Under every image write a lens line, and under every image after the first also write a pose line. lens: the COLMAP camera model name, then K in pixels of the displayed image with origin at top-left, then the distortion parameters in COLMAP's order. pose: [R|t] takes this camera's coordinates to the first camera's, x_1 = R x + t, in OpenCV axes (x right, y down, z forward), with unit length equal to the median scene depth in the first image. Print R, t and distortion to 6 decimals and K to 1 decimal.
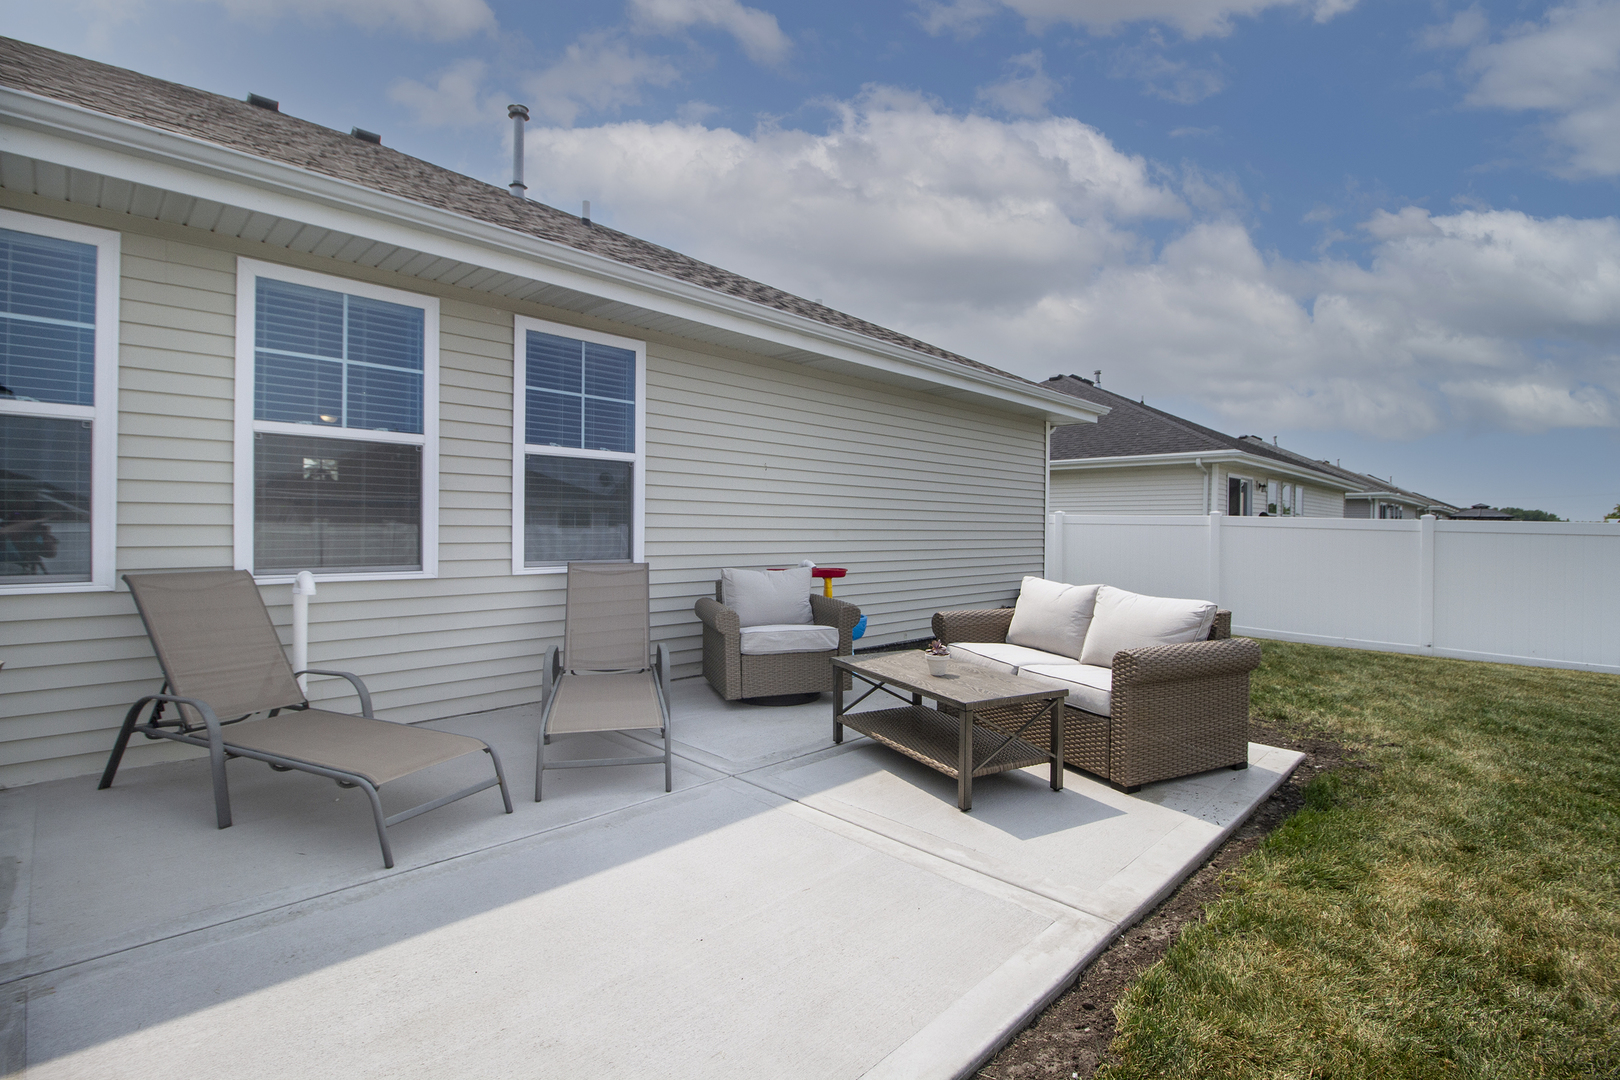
lens RADIAL K [[763.3, 0, 813.4], [0, 763.3, 524.4], [0, 0, 1]] dist [0.000018, -0.000196]
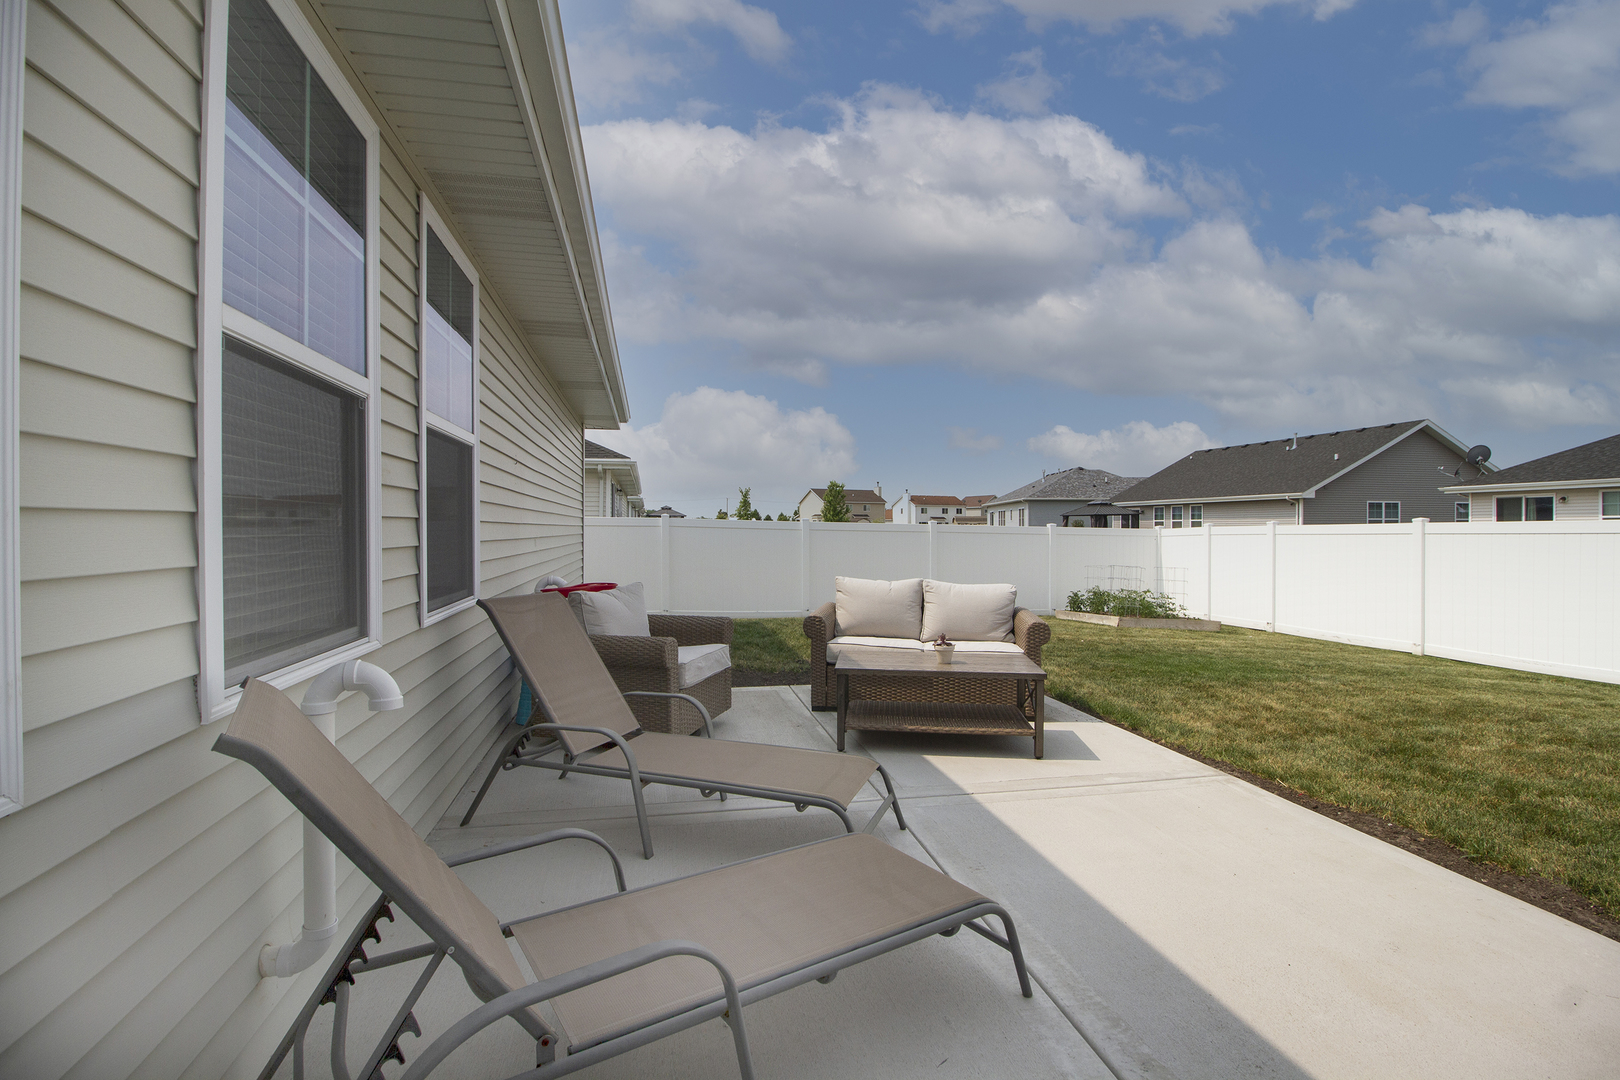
lens RADIAL K [[763.3, 0, 813.4], [0, 763.3, 524.4], [0, 0, 1]] dist [0.000018, -0.000196]
pose [[0.551043, -0.008737, 0.834431, -0.994531], [0.005943, 0.999961, 0.006546, -0.023690], [-0.834456, 0.001351, 0.551073, 0.567423]]
